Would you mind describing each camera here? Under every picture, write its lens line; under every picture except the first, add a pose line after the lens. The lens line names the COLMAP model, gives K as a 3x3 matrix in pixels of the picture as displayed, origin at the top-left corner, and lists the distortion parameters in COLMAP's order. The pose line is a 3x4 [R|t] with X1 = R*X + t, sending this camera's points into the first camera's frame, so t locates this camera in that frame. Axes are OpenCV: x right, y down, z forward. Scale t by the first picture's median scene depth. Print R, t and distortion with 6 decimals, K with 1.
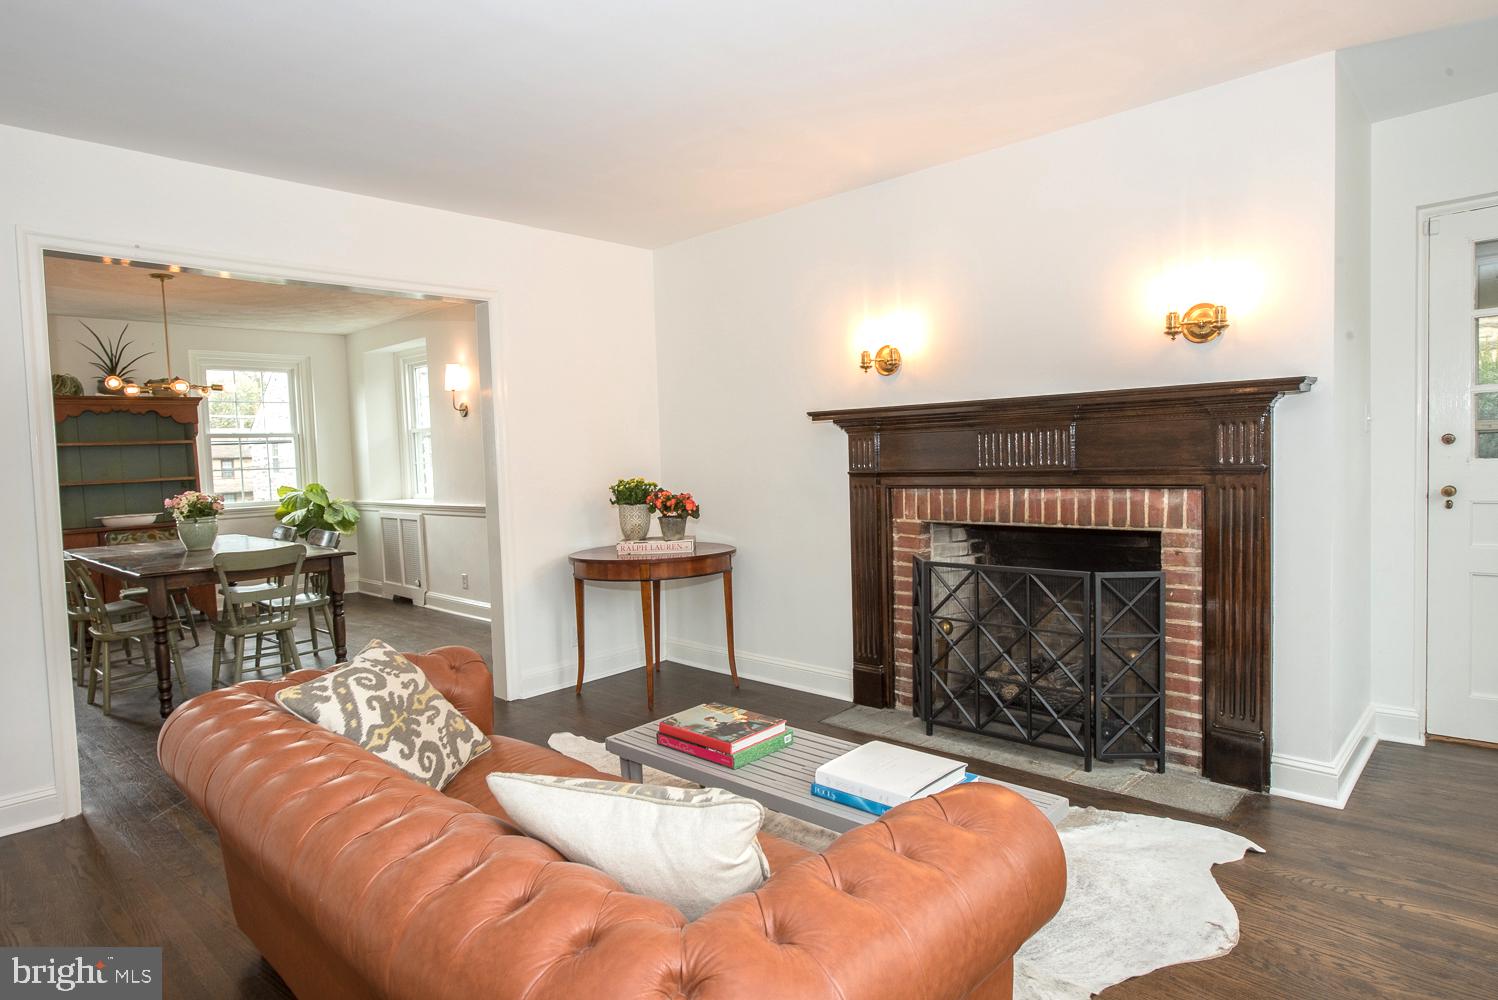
lens RADIAL K [[856.7, 0, 748.6], [0, 856.7, 502.3], [0, 0, 1]] dist [-0.000140, -0.002028]
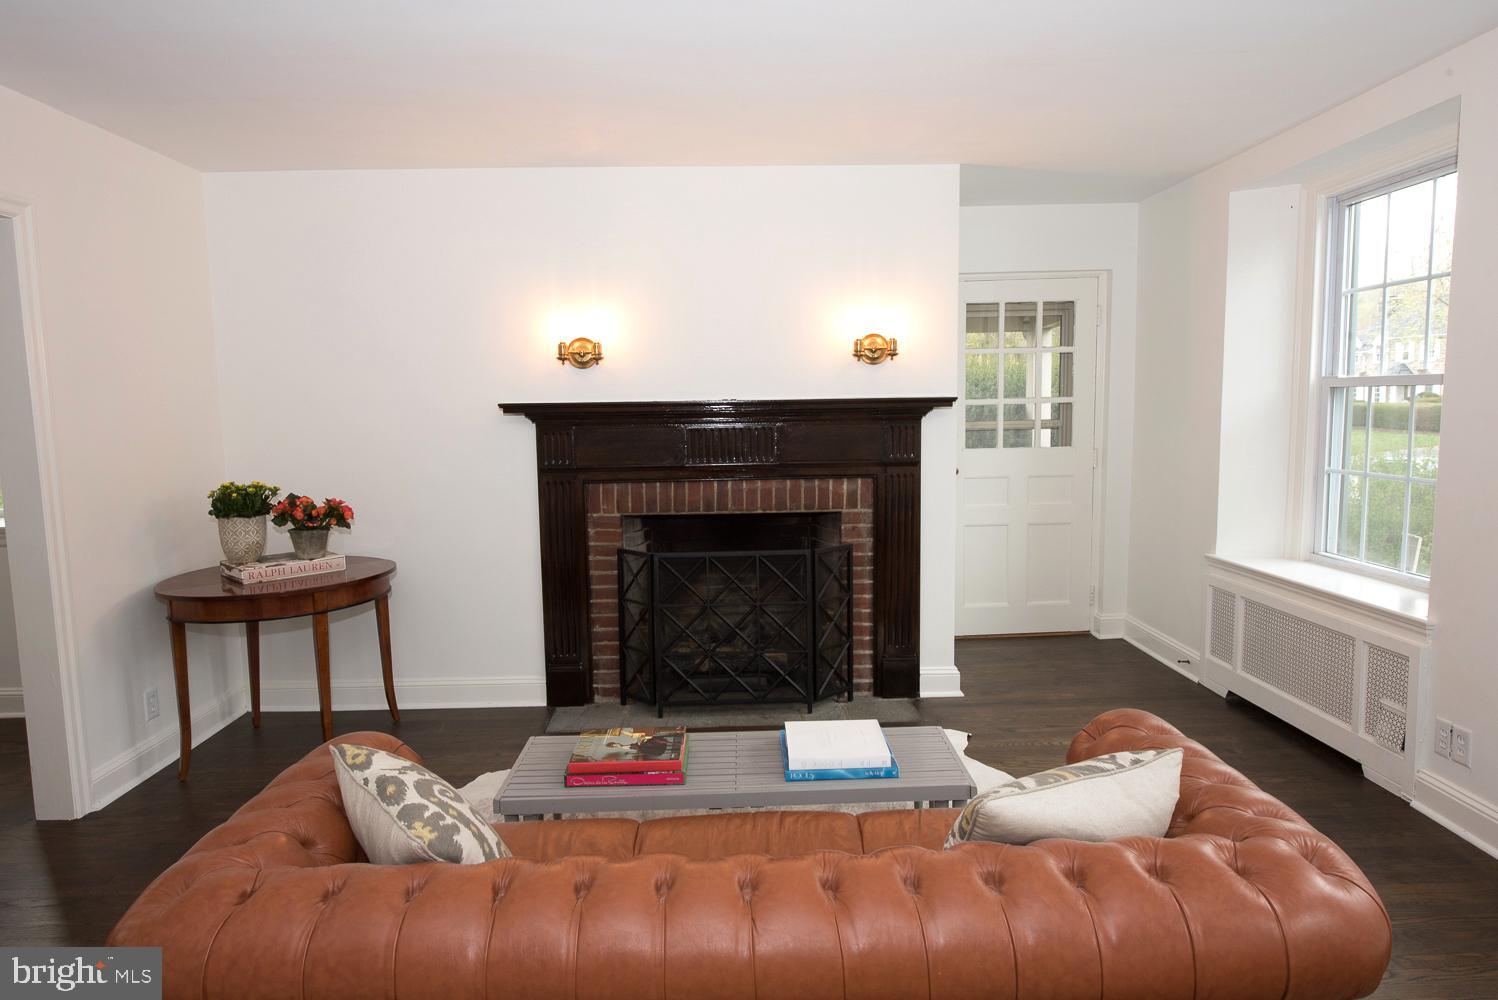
lens RADIAL K [[881.6, 0, 752.0], [0, 881.6, 496.0], [0, 0, 1]] dist [-0.003749, -0.000363]
pose [[0.703460, -0.054120, 0.708671, -0.491146], [0.033249, 0.998511, 0.043251, -0.046013], [-0.709956, -0.006863, 0.704212, 0.169993]]
